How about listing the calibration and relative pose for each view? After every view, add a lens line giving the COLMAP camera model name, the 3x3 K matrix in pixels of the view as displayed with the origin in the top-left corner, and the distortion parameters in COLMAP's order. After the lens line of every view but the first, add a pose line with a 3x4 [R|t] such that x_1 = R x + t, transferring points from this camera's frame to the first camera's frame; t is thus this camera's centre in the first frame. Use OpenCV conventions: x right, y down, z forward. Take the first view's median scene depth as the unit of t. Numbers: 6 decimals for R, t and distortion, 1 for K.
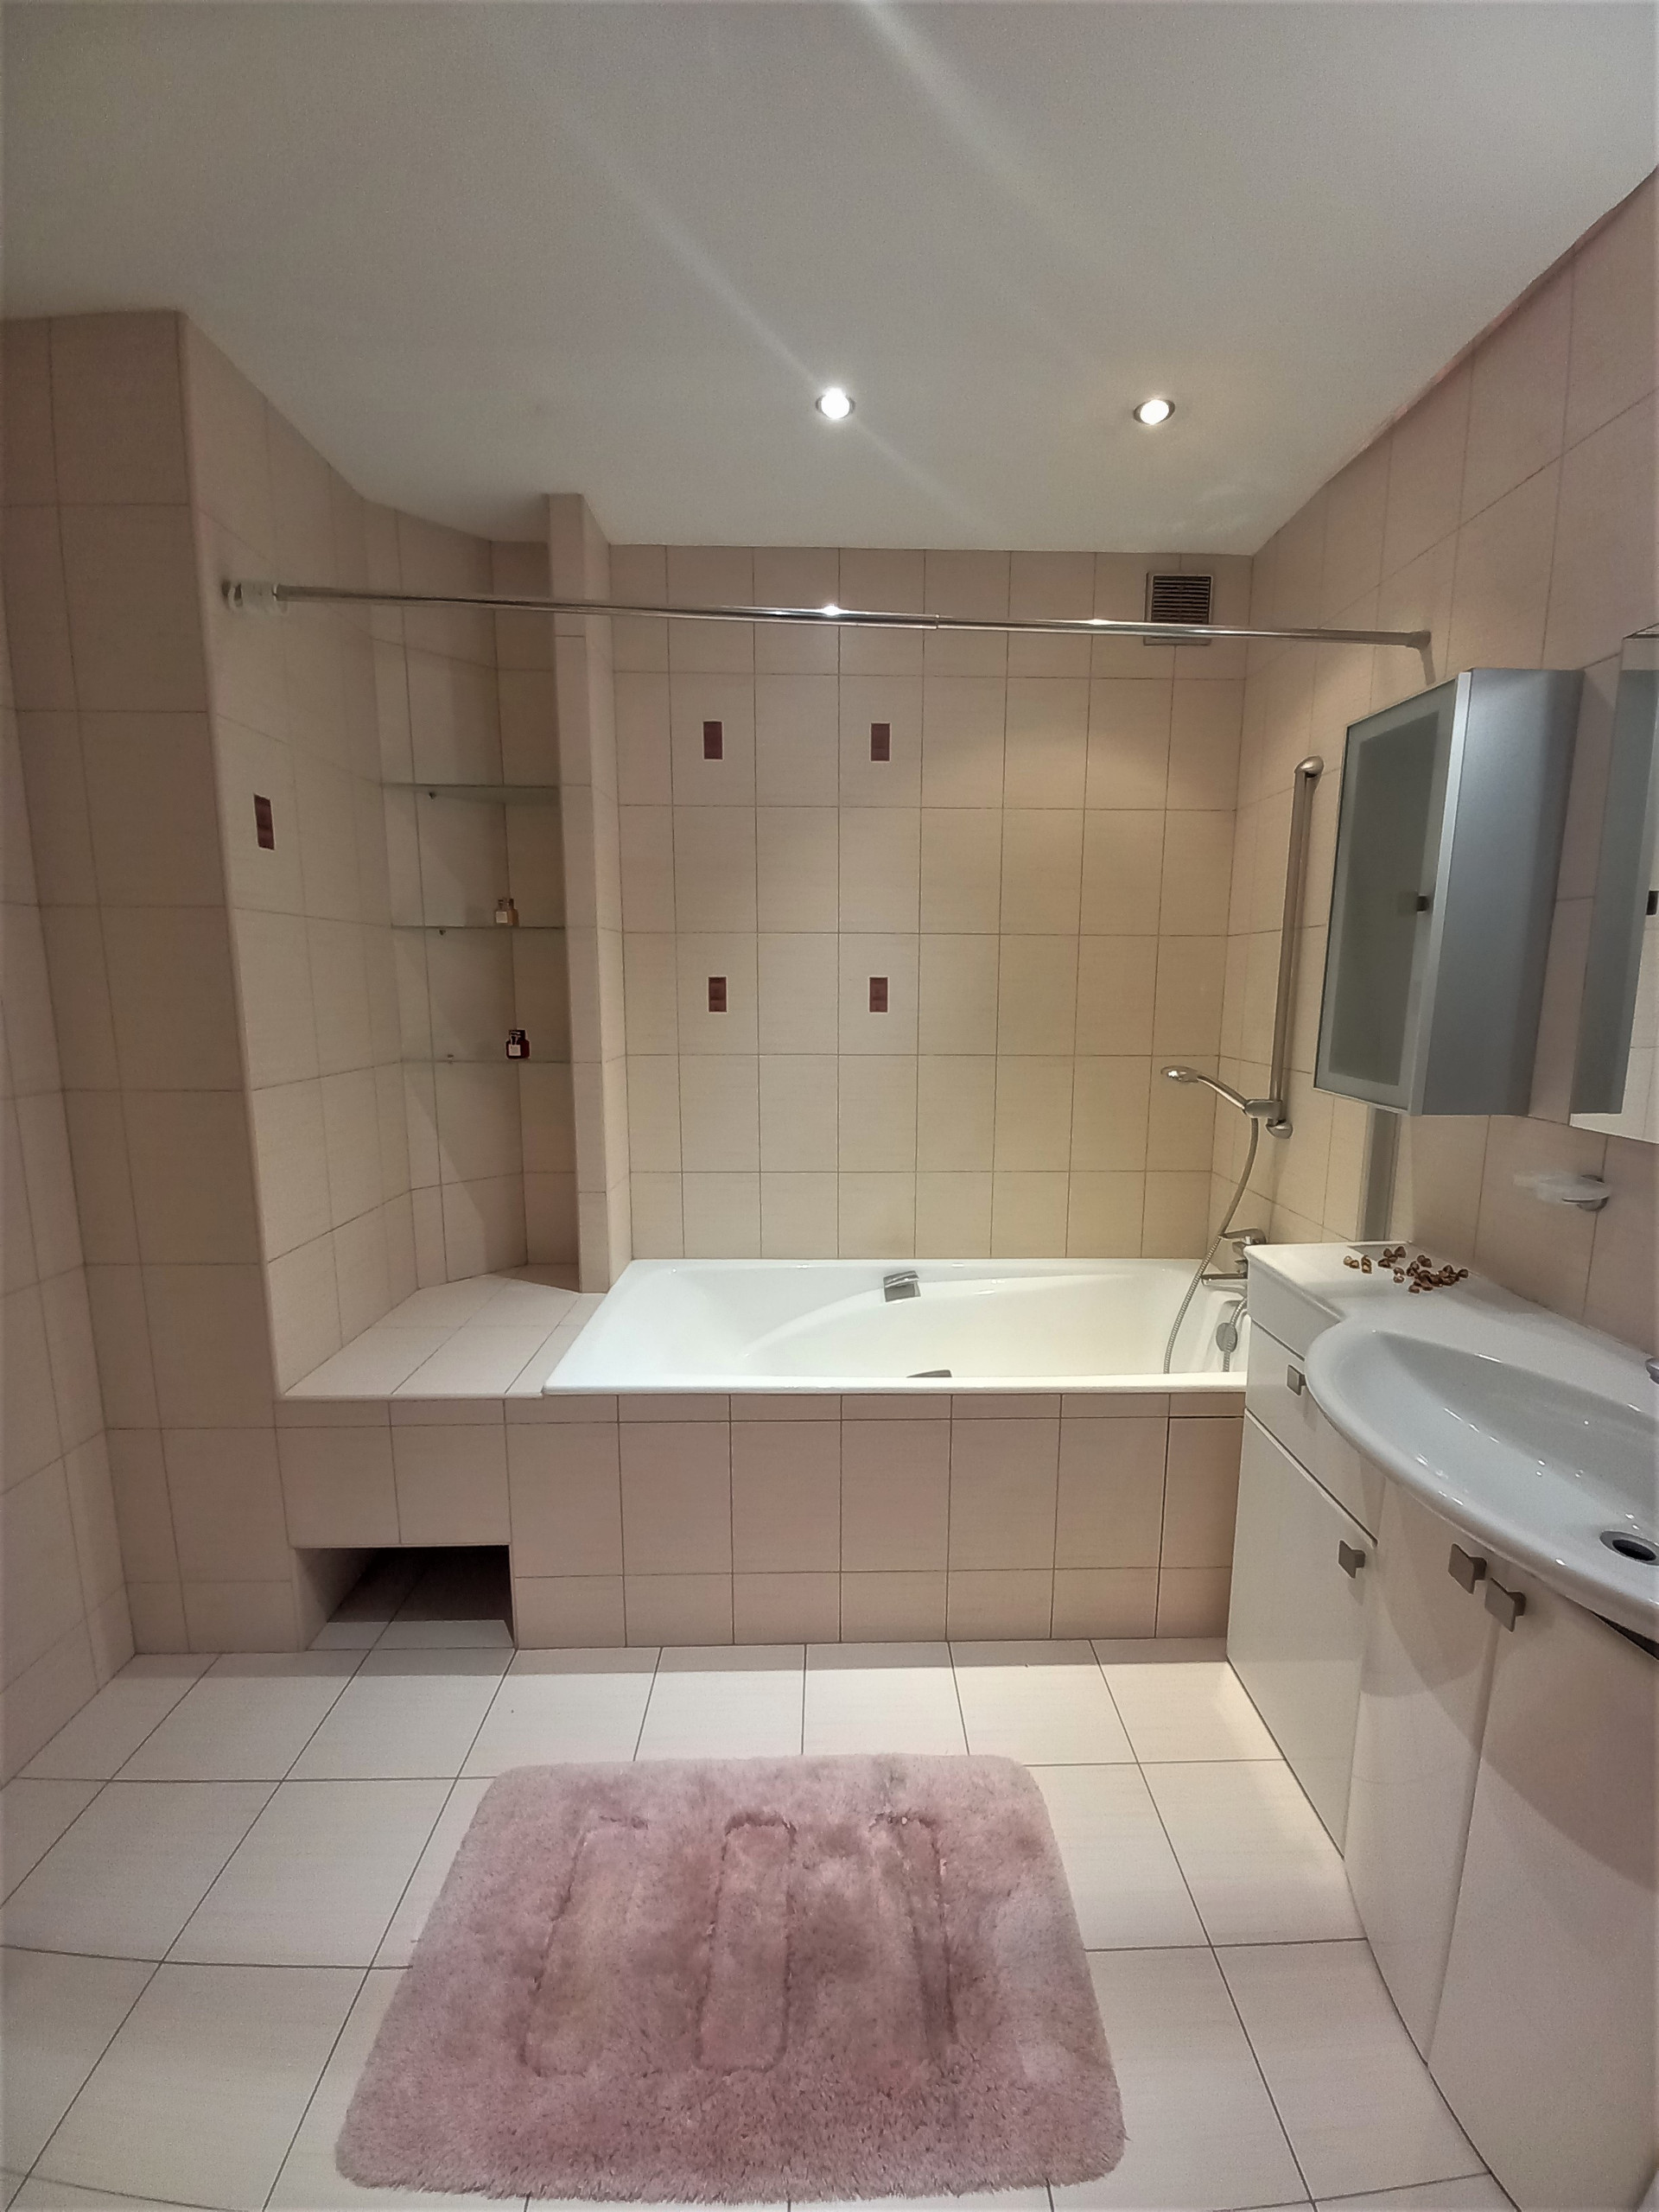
lens RADIAL K [[864.5, 0, 843.2], [0, 864.5, 1113.5], [0, 0, 1]] dist [0.001373, -0.005585]
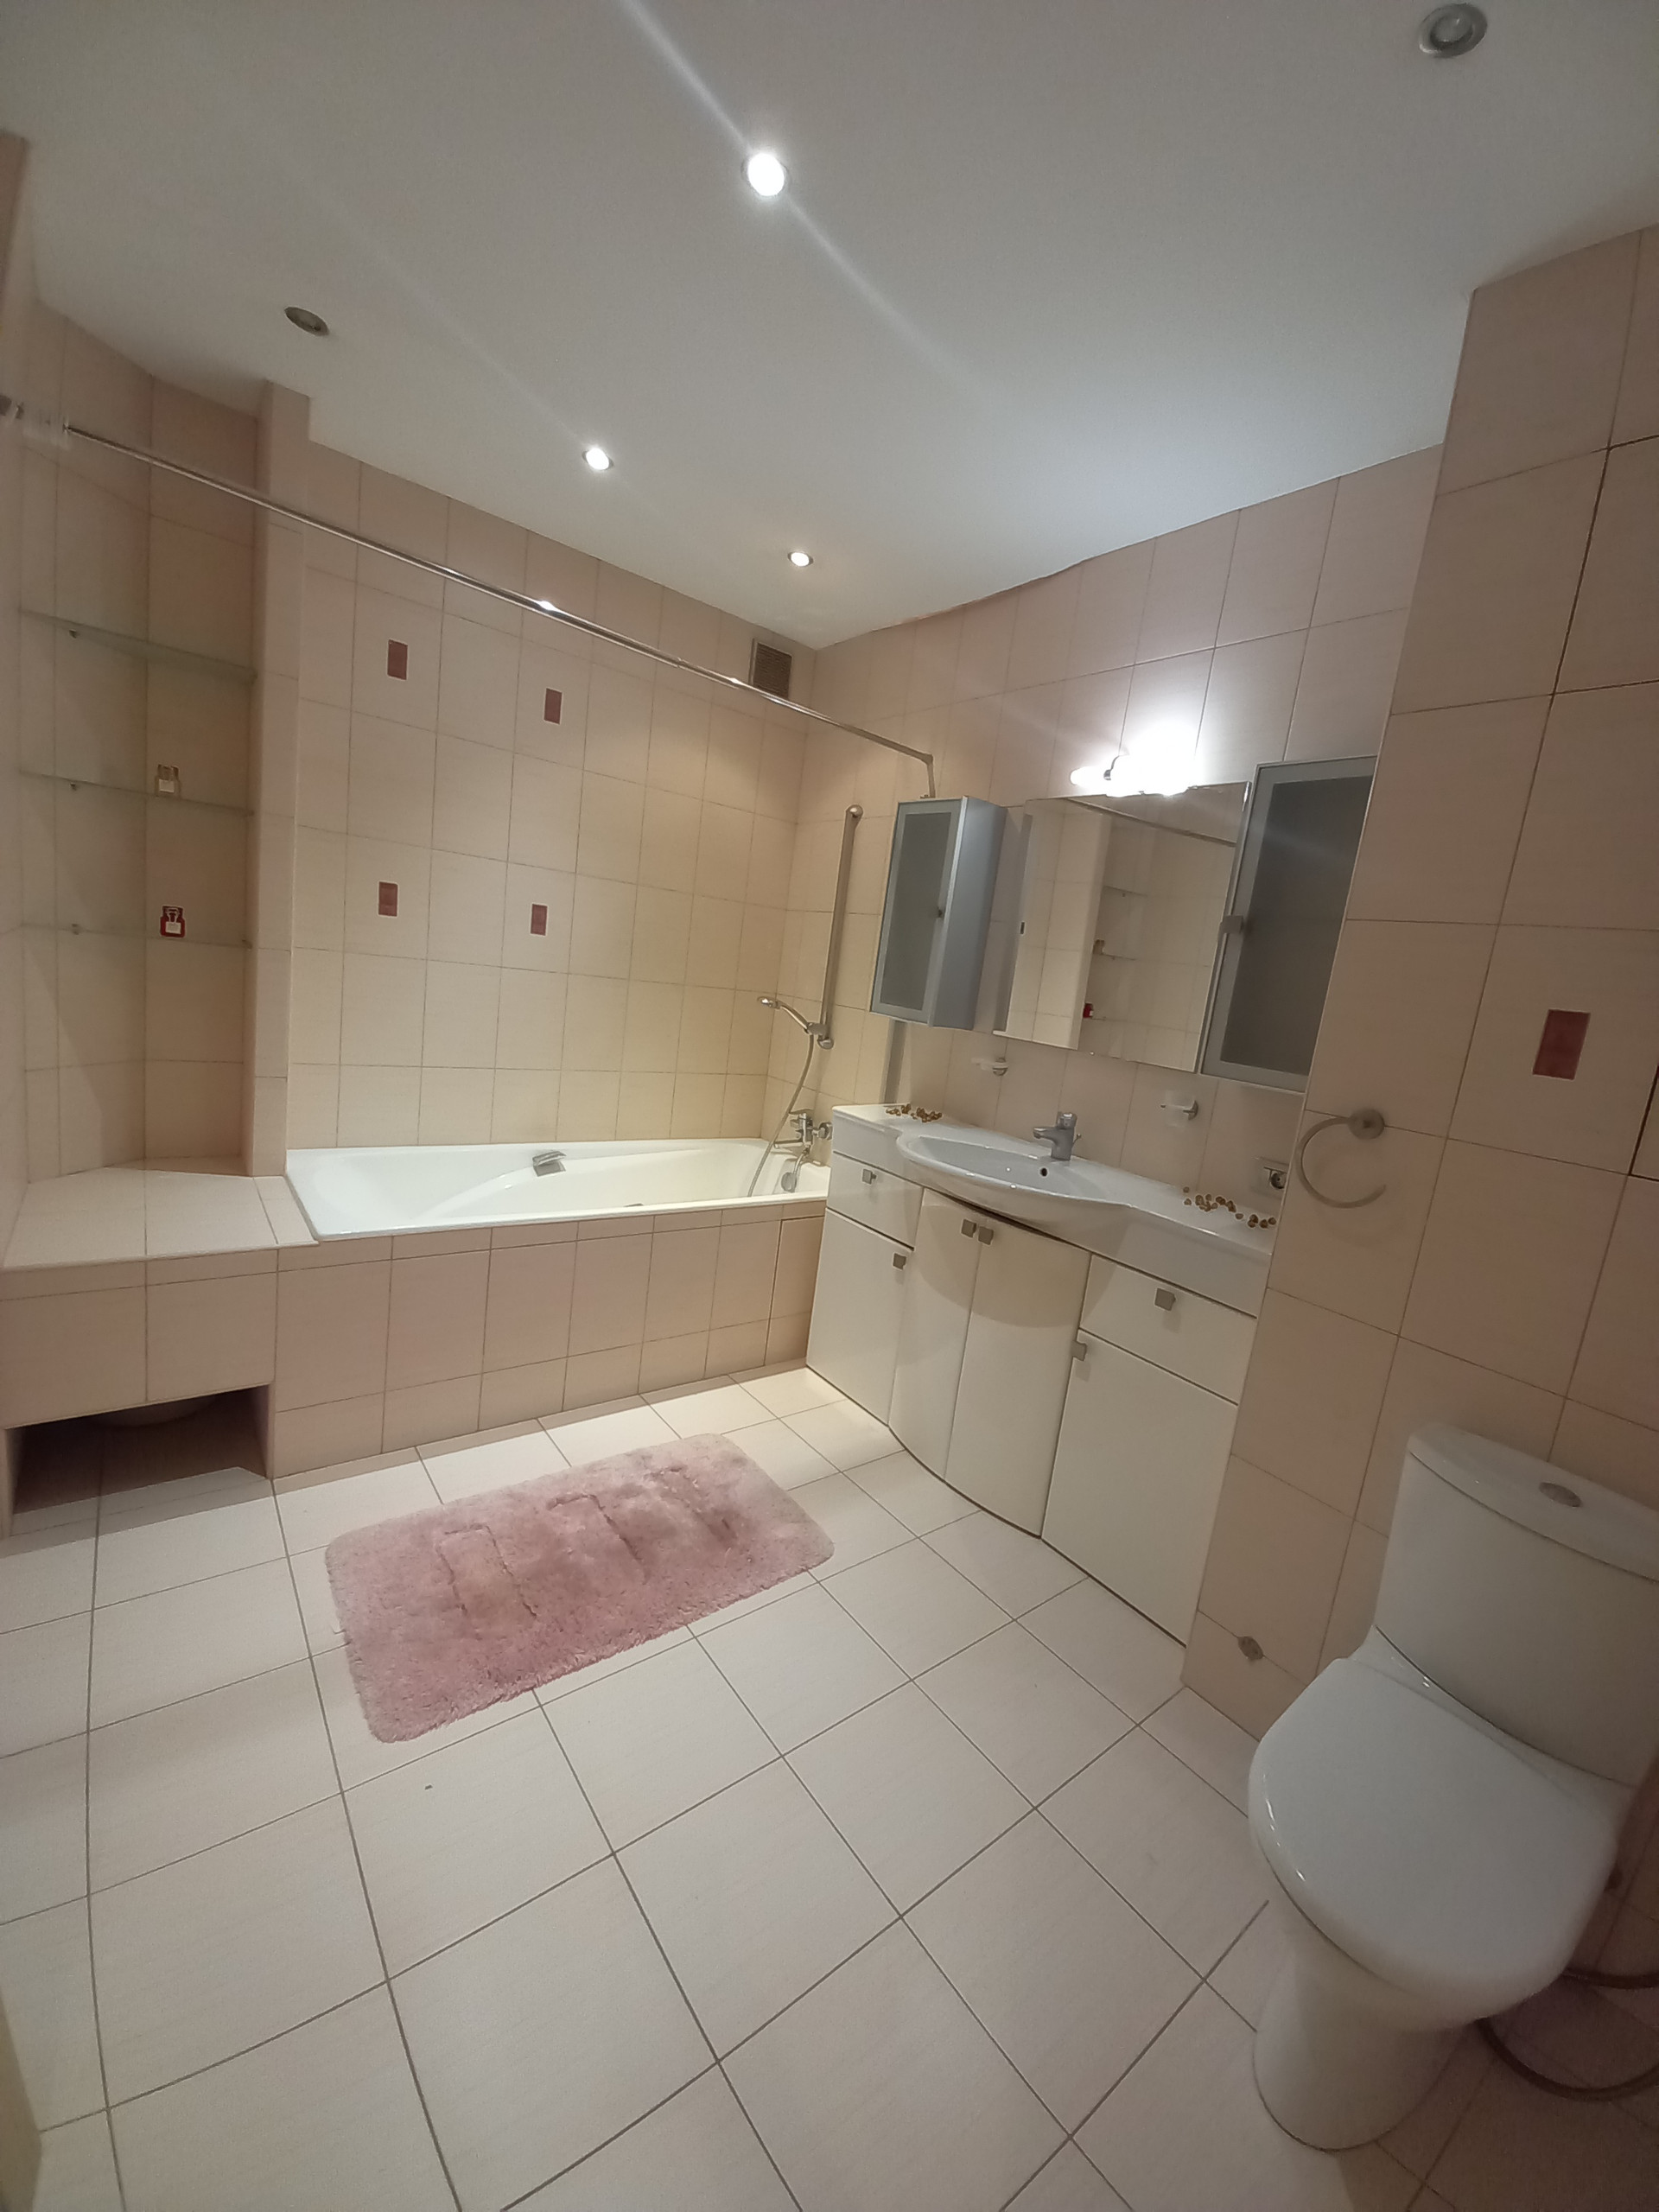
lens RADIAL K [[864.5, 0, 843.2], [0, 864.5, 1113.5], [0, 0, 1]] dist [0.001373, -0.005585]
pose [[0.794743, -0.003217, 0.606937, -0.455237], [-0.031499, 0.998420, 0.046539, 0.079736], [-0.606128, -0.056104, 0.793386, -0.280189]]
